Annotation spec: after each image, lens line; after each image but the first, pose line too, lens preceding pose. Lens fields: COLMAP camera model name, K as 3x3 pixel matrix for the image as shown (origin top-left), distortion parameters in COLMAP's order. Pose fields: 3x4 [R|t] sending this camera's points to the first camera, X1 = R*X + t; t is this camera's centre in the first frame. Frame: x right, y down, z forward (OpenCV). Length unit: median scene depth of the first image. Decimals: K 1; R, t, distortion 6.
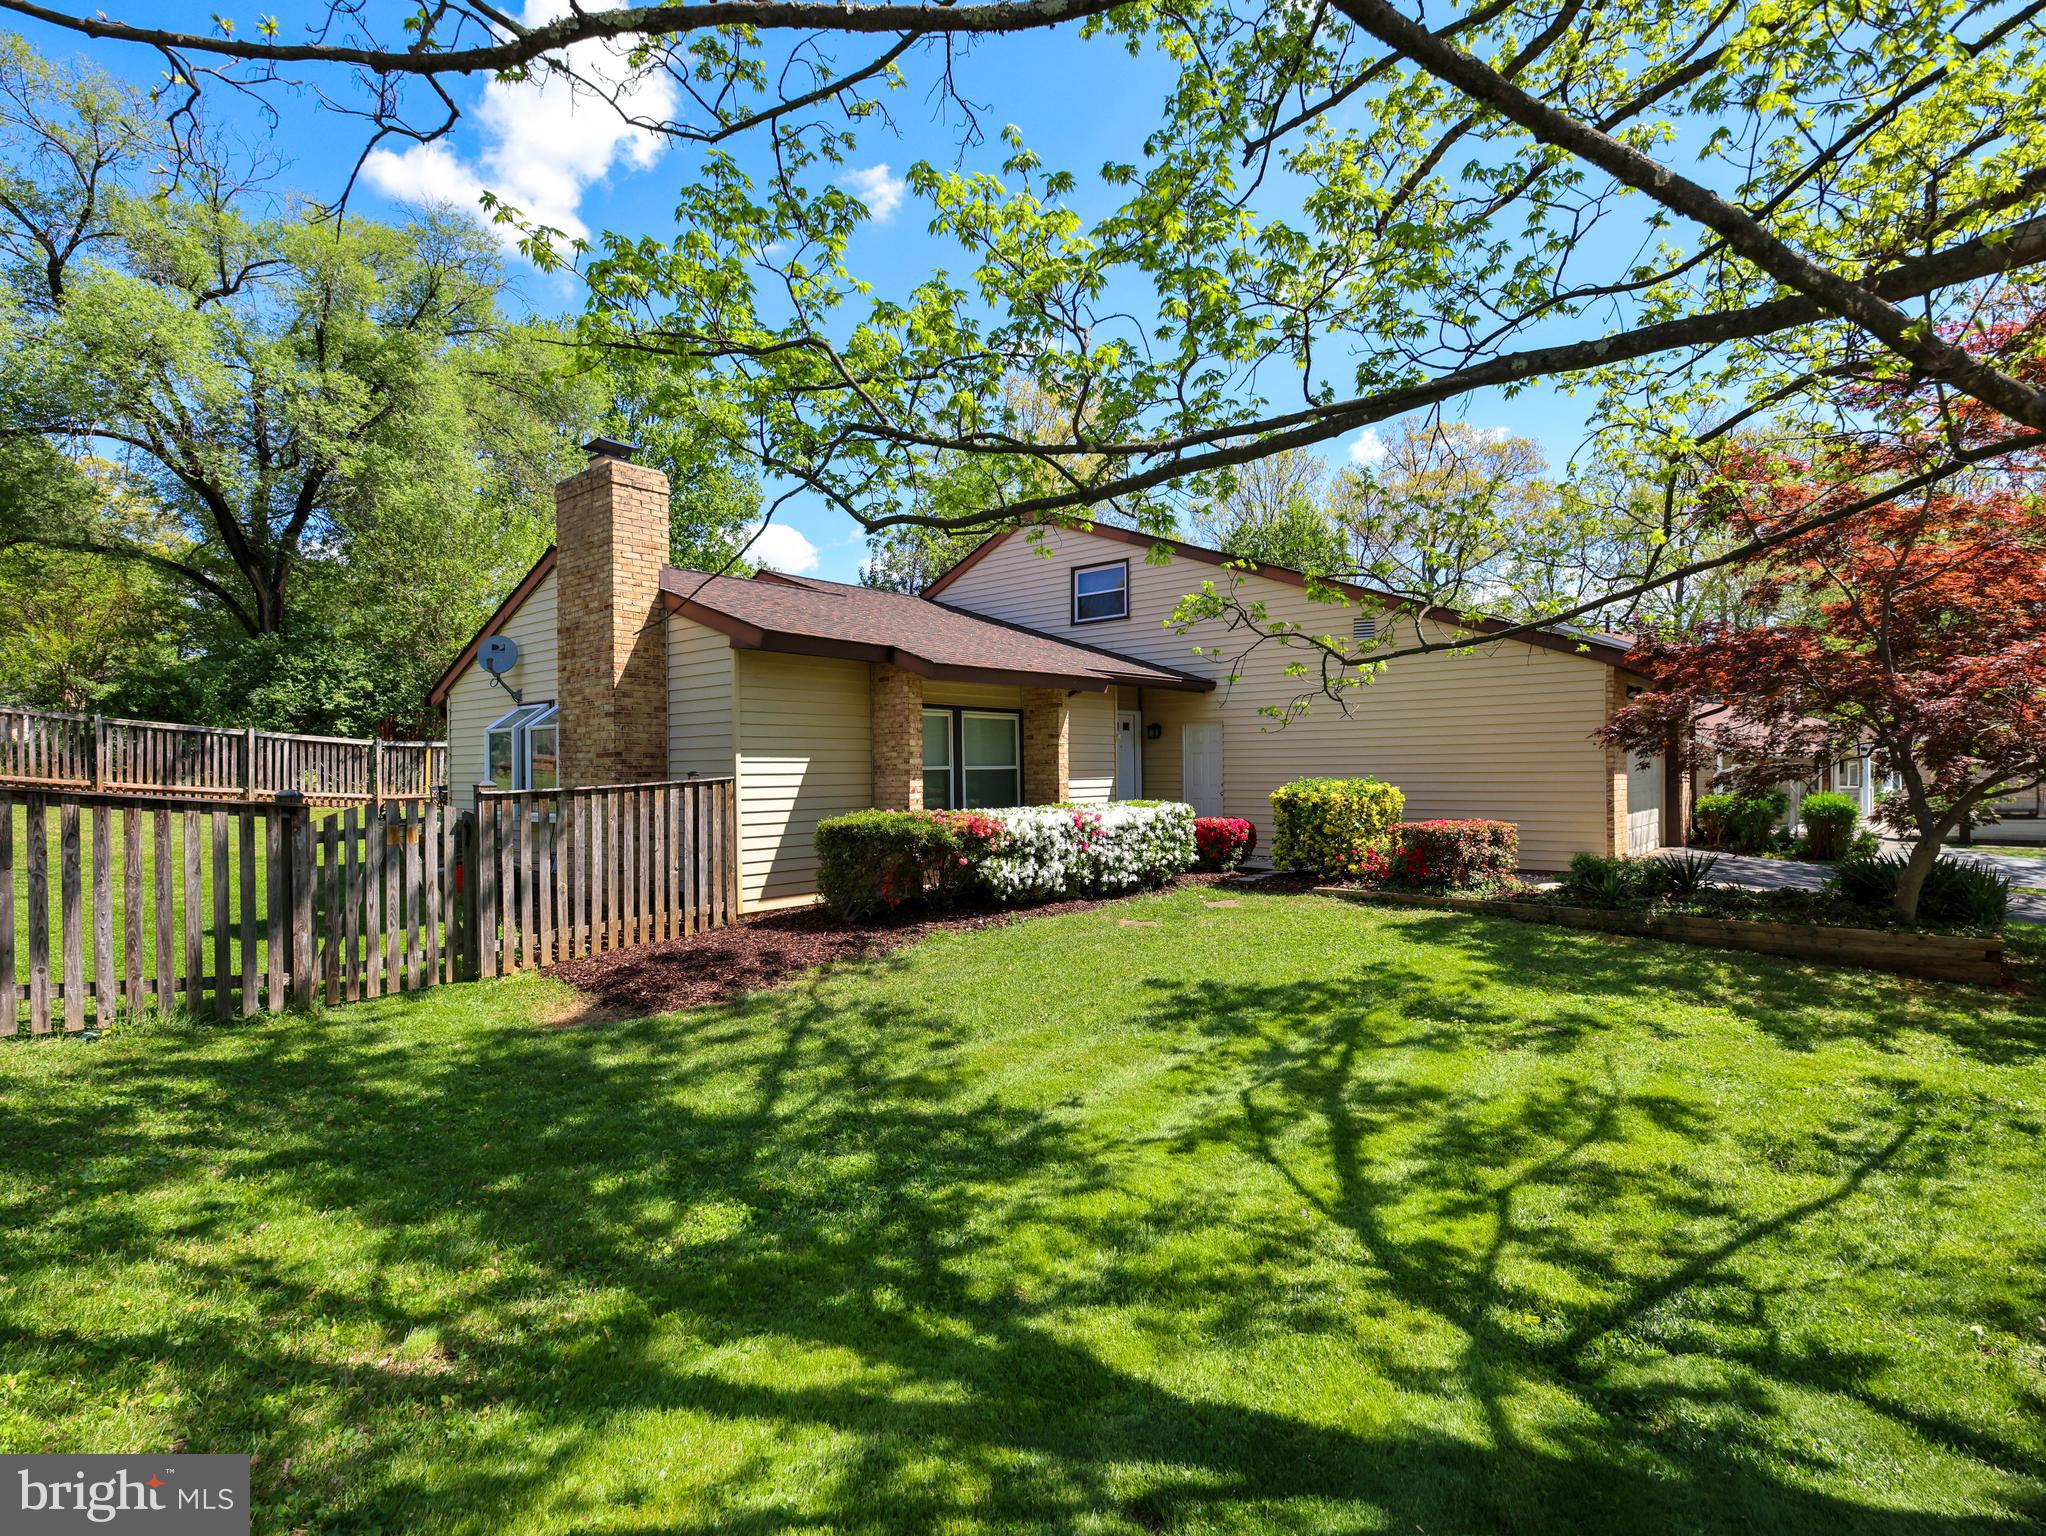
lens RADIAL K [[1030.8, 0, 1023.0], [0, 1030.8, 768.0], [0, 0, 1]] dist [0.000472, -0.000018]
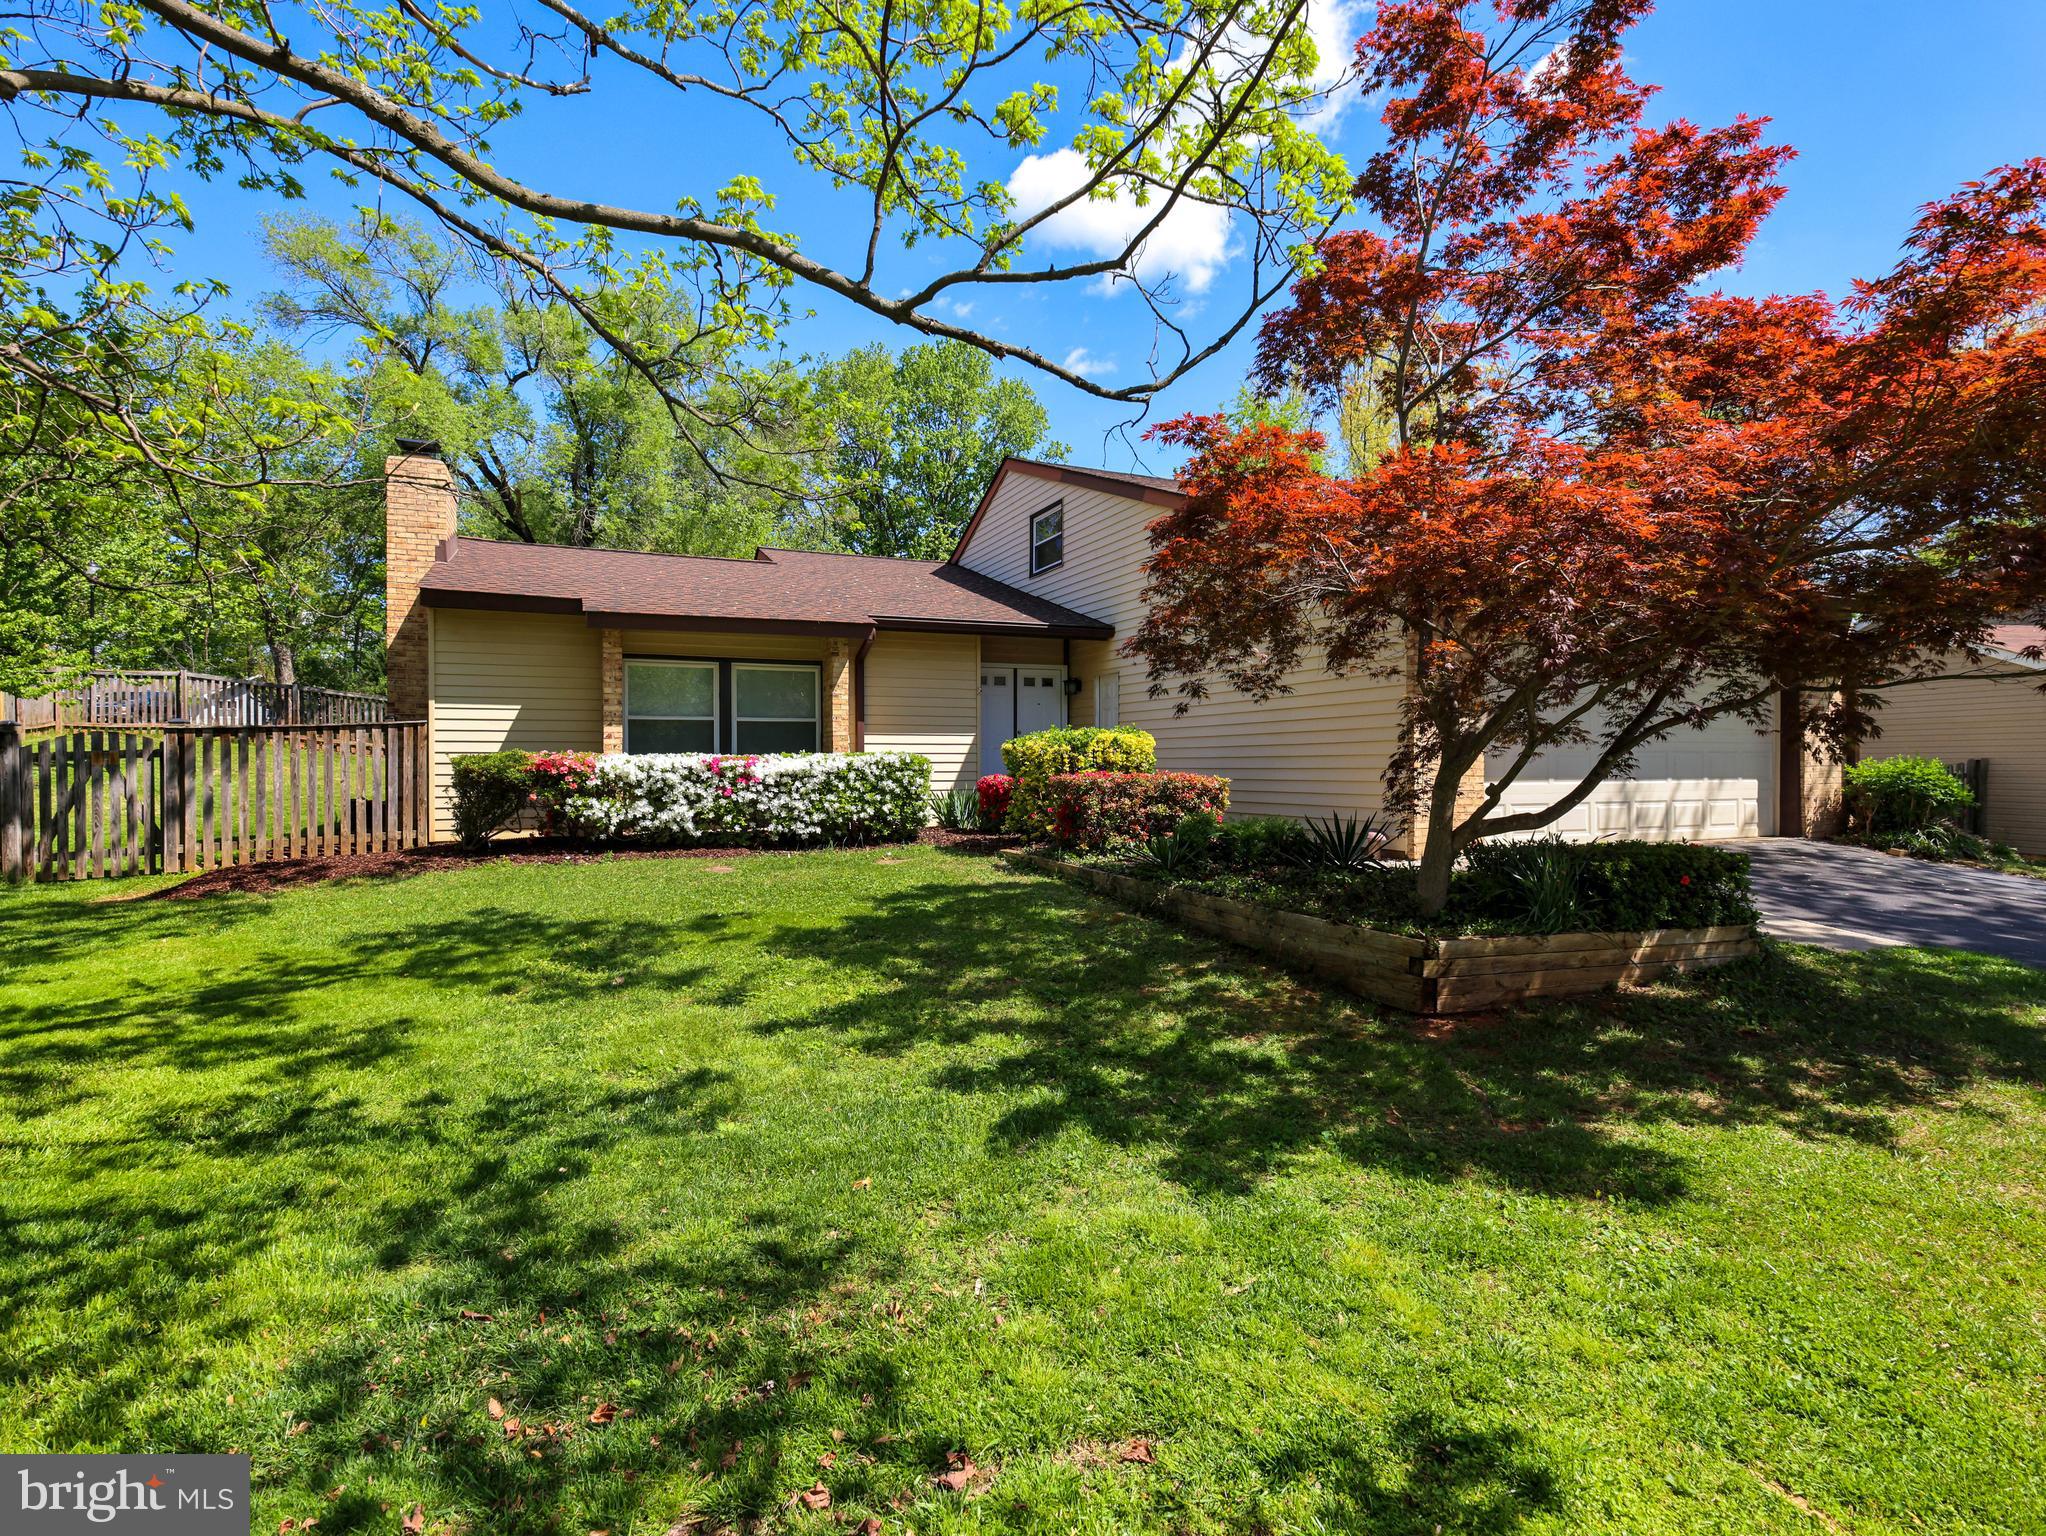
lens RADIAL K [[1030.8, 0, 1023.0], [0, 1030.8, 768.0], [0, 0, 1]] dist [0.000472, -0.000018]
pose [[0.896059, 0.009059, -0.443843, 0.767333], [-0.005272, 0.999938, 0.009766, 0.043483], [0.443904, -0.006411, 0.896051, 0.256638]]
